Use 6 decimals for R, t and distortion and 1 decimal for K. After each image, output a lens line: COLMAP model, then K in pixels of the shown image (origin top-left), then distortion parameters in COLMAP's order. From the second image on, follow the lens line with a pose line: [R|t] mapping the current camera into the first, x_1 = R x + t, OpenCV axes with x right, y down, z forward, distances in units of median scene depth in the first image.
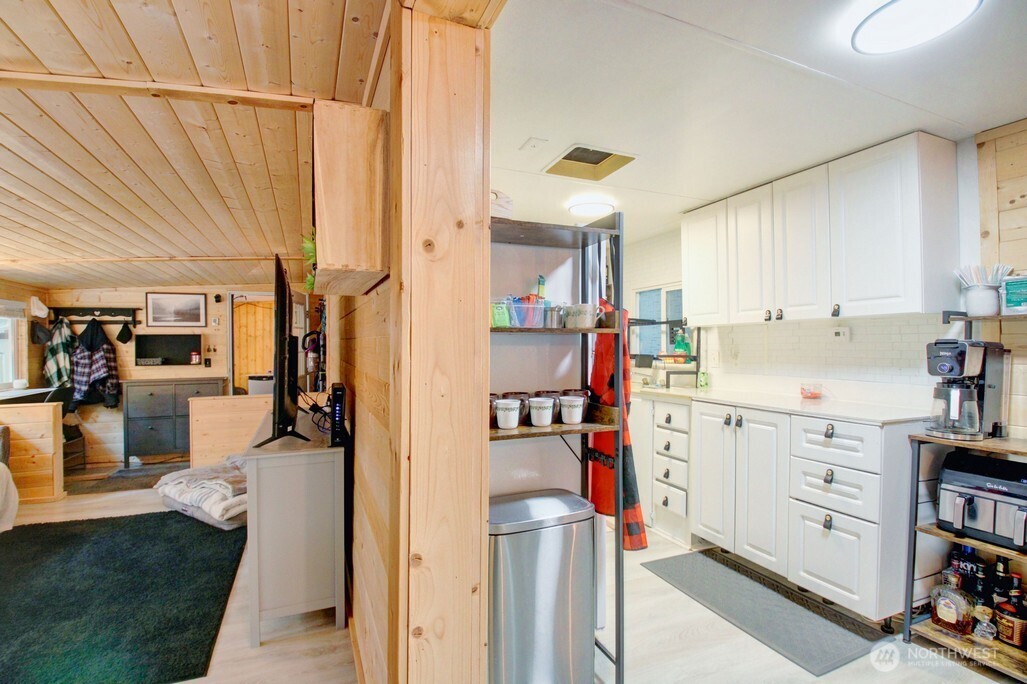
lens RADIAL K [[481.9, 0, 503.9], [0, 481.9, 349.4], [0, 0, 1]] dist [0.011496, -0.025468]
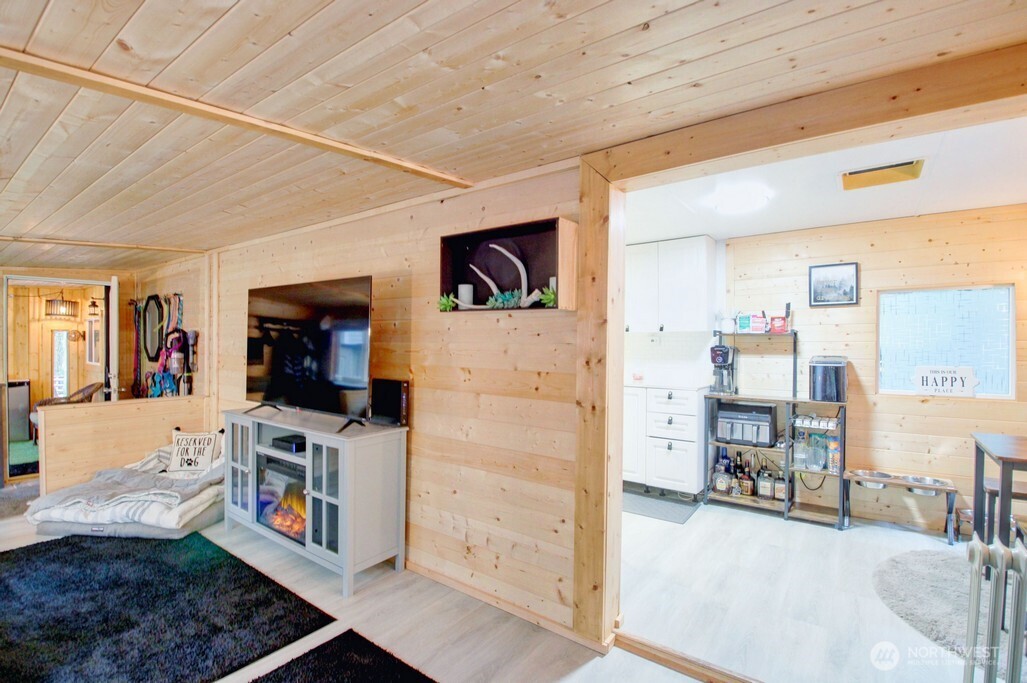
lens RADIAL K [[479.5, 0, 513.5], [0, 479.5, 341.5], [0, 0, 1]] dist [-0.002016, -0.016722]
pose [[0.859002, 0.006585, 0.511931, -0.284370], [-0.001135, 0.999939, -0.010958, -0.004588], [-0.511972, 0.008832, 0.858957, -0.092561]]
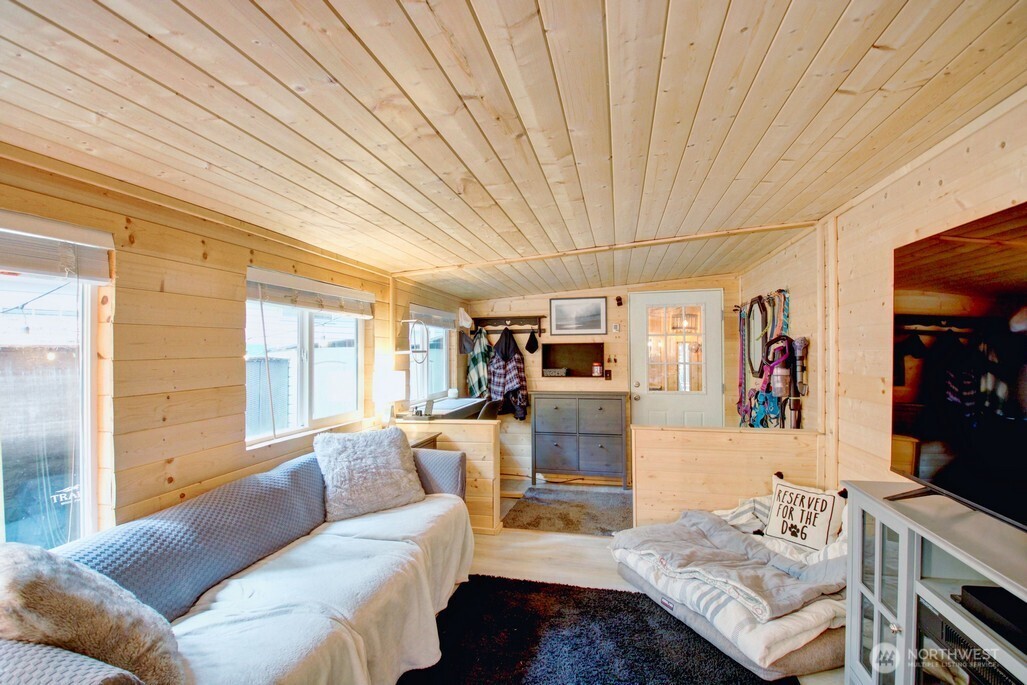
lens RADIAL K [[481.9, 0, 503.9], [0, 481.9, 349.9], [0, 0, 1]] dist [0.011496, -0.025468]
pose [[0.808506, -0.002572, -0.588482, -0.284356], [-0.004918, 0.999926, -0.011126, -0.008200], [0.588467, 0.011890, 0.808434, 0.200868]]
